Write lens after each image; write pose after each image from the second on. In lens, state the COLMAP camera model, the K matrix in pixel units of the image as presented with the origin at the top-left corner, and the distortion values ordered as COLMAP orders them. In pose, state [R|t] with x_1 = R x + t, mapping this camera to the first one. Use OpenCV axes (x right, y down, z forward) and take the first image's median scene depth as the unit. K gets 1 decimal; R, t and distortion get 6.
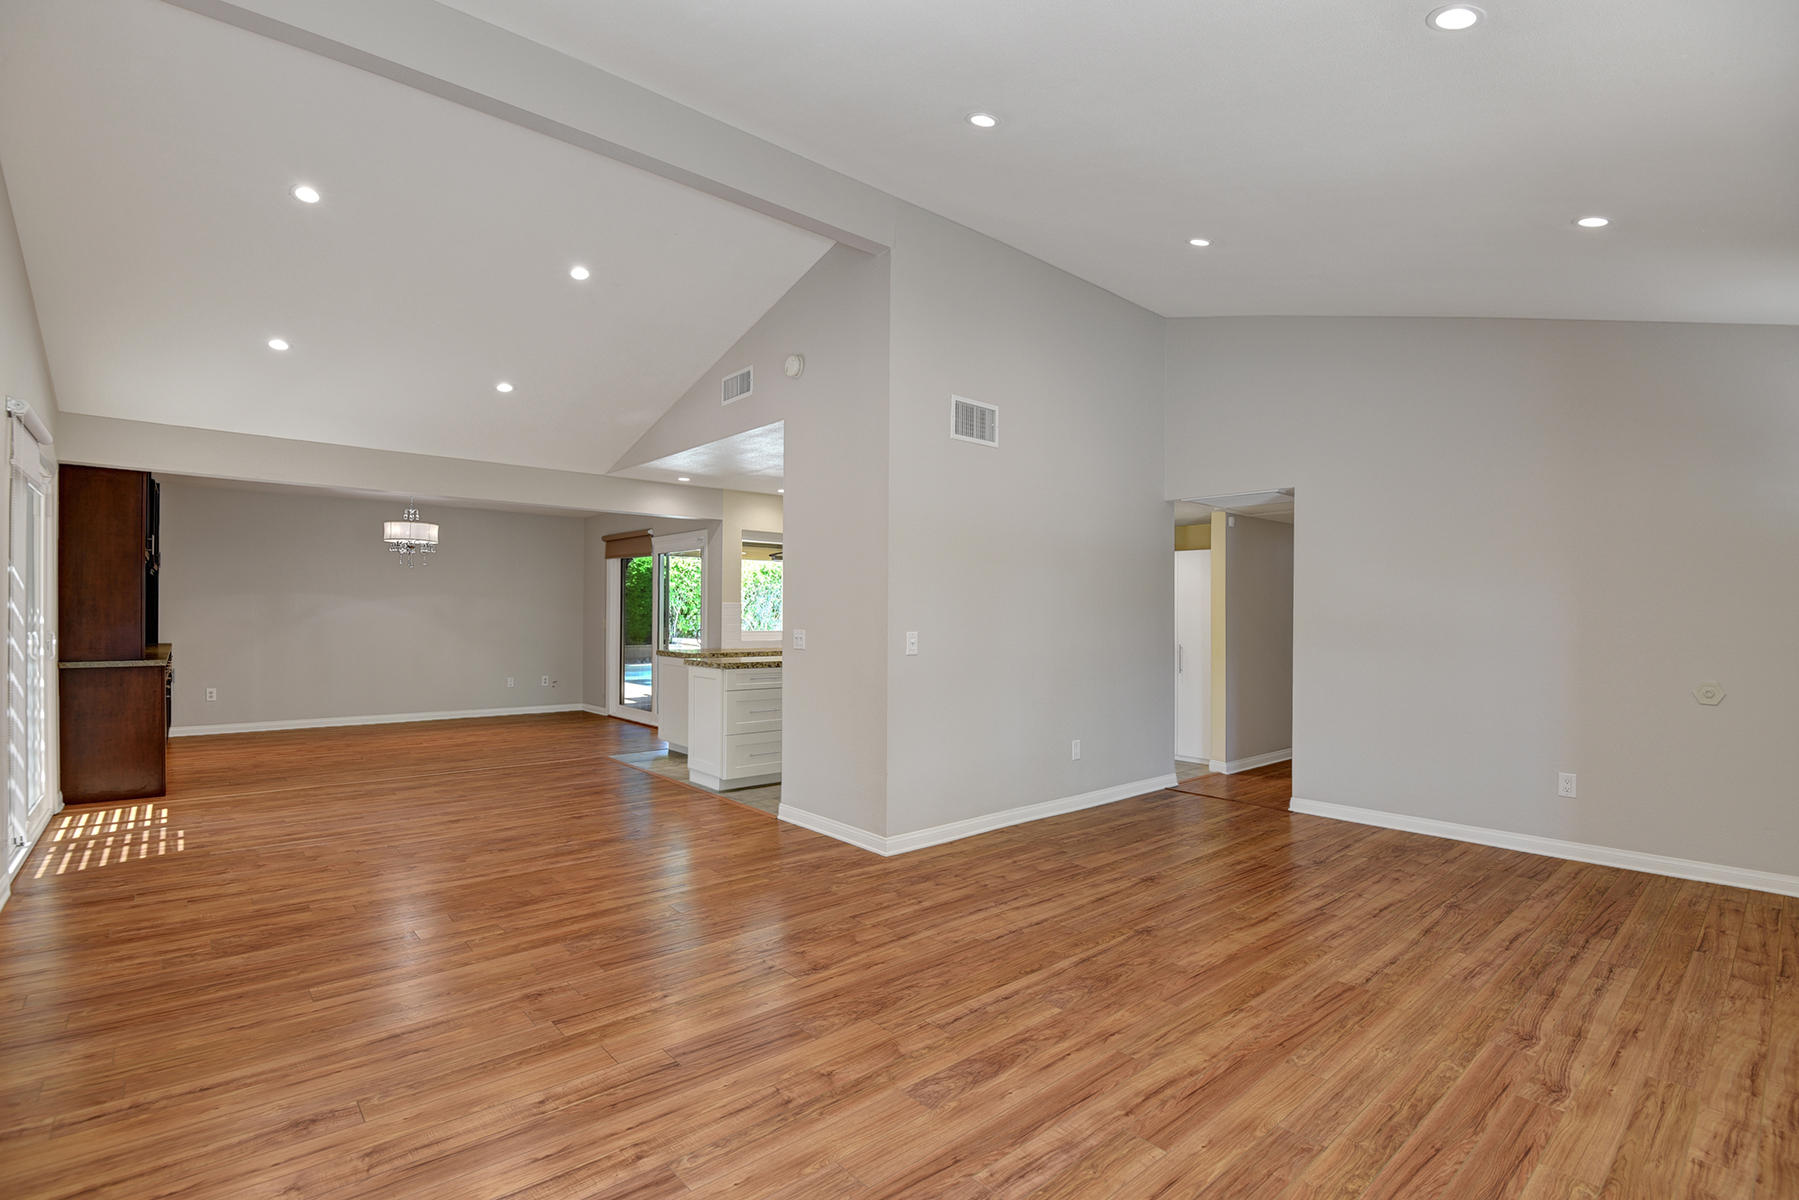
lens RADIAL K [[847.9, 0, 890.8], [0, 847.9, 605.6], [0, 0, 1]] dist [-0.001134, -0.023281]
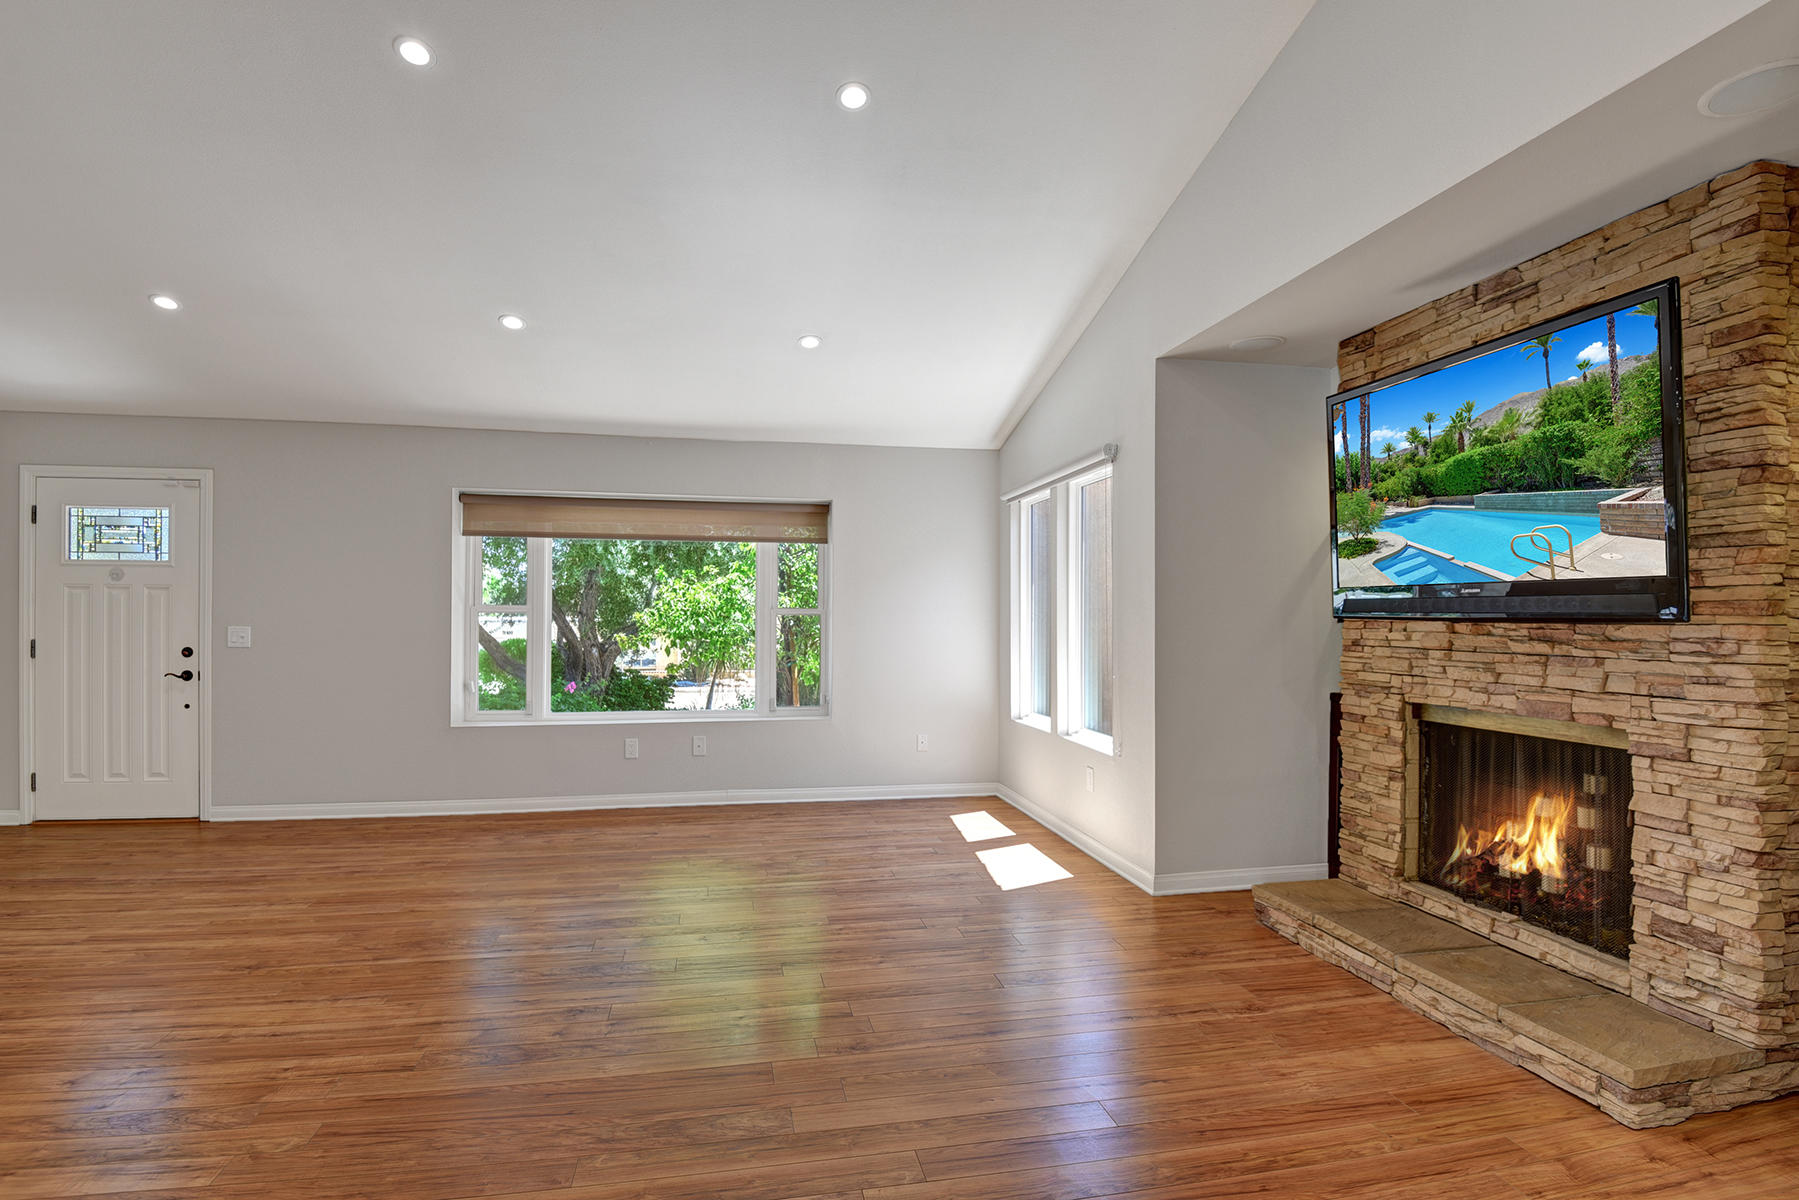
lens RADIAL K [[897.7, 0, 899.2], [0, 897.7, 614.1], [0, 0, 1]] dist [-0.010849, -0.015121]
pose [[-0.873595, -0.010039, 0.486550, -0.820858], [-0.015167, 0.999863, -0.006603, 0.005011], [-0.486417, -0.013148, -0.873628, 1.621172]]
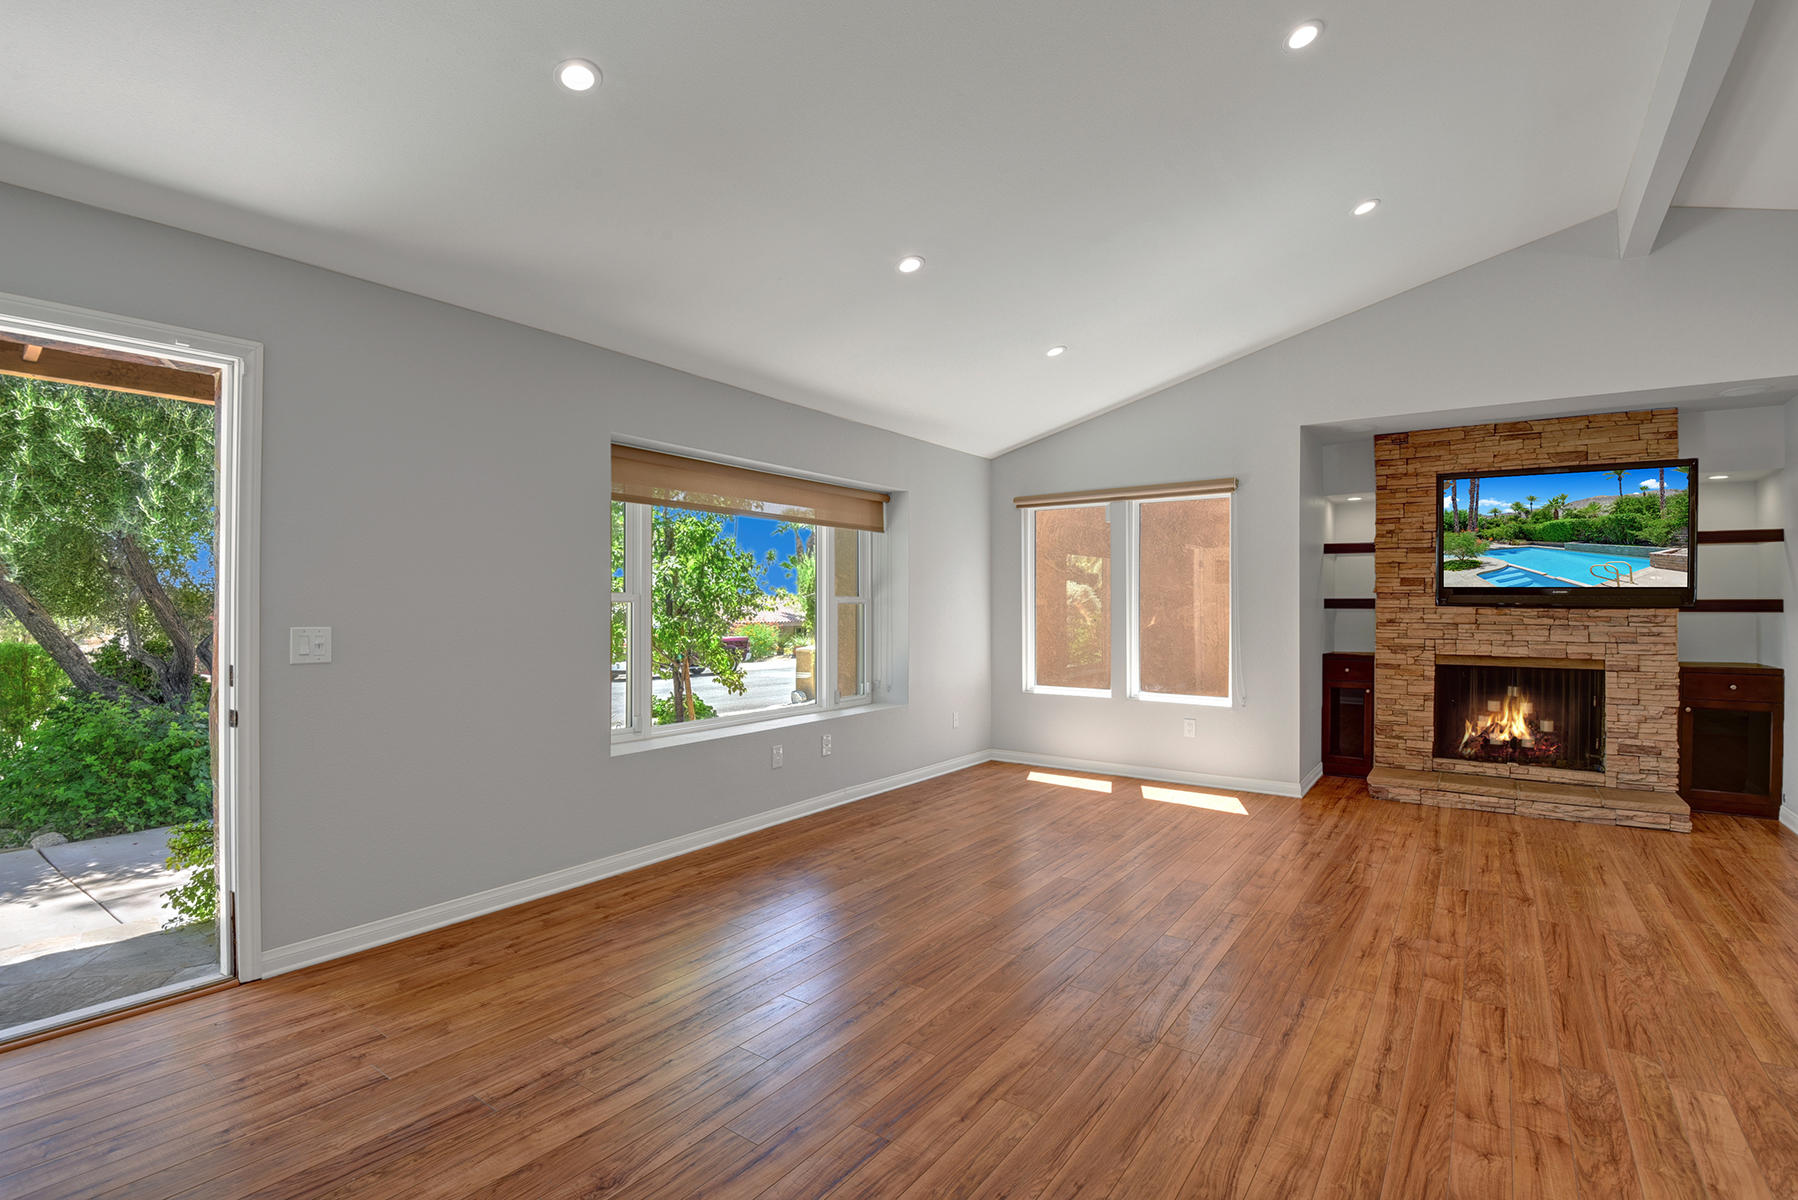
lens RADIAL K [[833.9, 0, 925.1], [0, 833.9, 601.1], [0, 0, 1]] dist [-0.020151, -0.010529]
pose [[-0.966012, -0.015578, -0.258026, 0.729500], [-0.011855, 0.999802, -0.015977, 0.024821], [0.258224, -0.012375, -0.966006, 1.781236]]
